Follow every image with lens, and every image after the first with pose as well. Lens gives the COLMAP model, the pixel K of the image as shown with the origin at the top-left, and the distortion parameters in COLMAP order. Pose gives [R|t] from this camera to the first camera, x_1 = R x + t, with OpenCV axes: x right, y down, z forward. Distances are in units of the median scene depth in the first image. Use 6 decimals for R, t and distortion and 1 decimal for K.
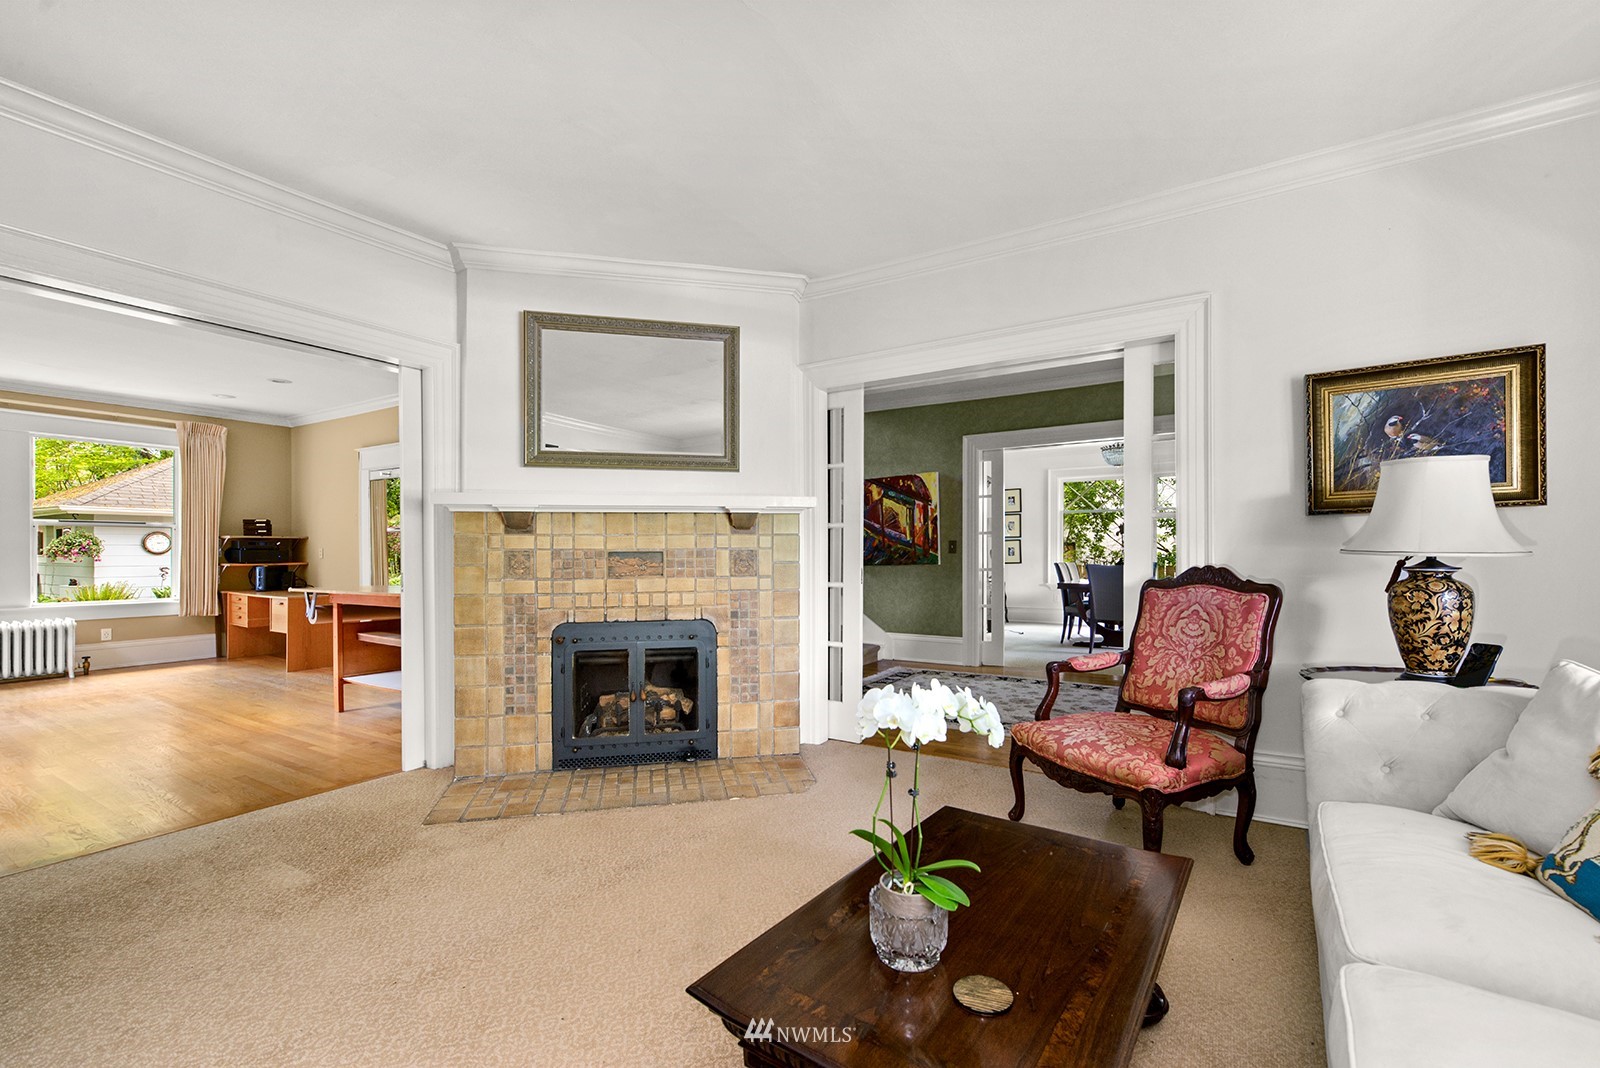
lens RADIAL K [[652.0, 0, 803.1], [0, 652.0, 548.4], [0, 0, 1]] dist [0.014975, 0.000142]
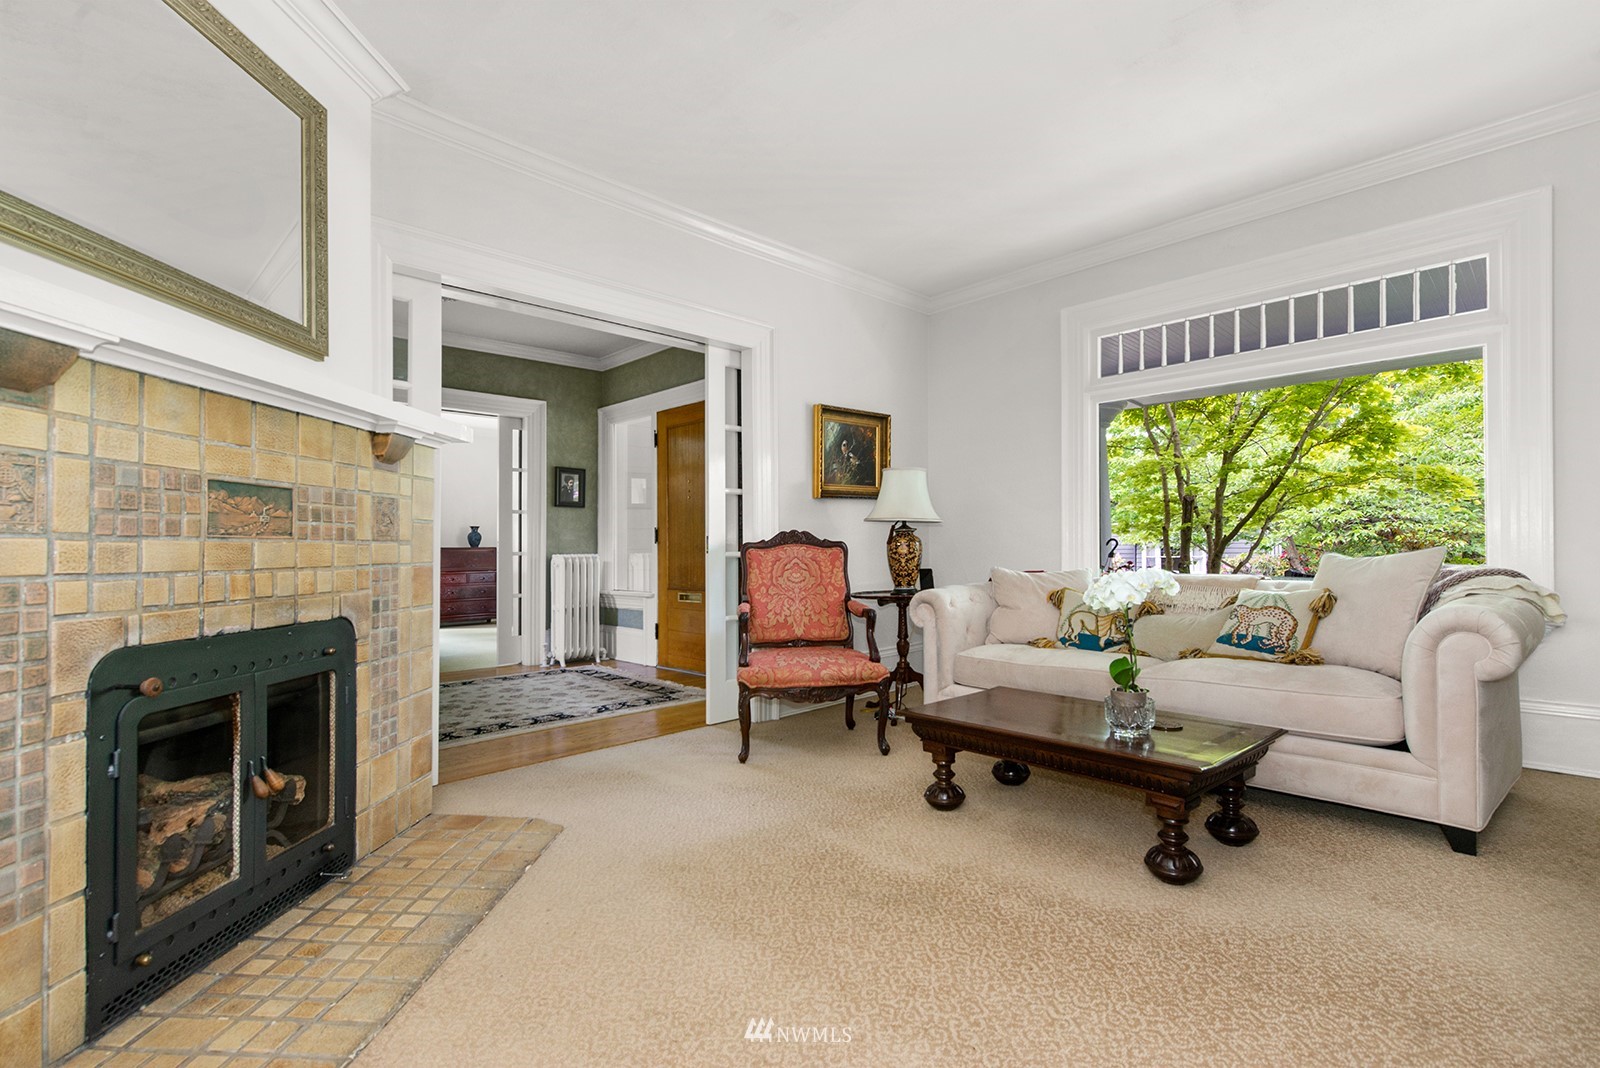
lens RADIAL K [[732.7, 0, 797.9], [0, 732.7, 540.1], [0, 0, 1]] dist [0.002487, -0.000210]
pose [[0.265987, 0.013239, 0.963886, -0.671099], [0.003853, 0.999883, -0.014796, 0.055767], [-0.963969, 0.007650, 0.265905, 0.479380]]
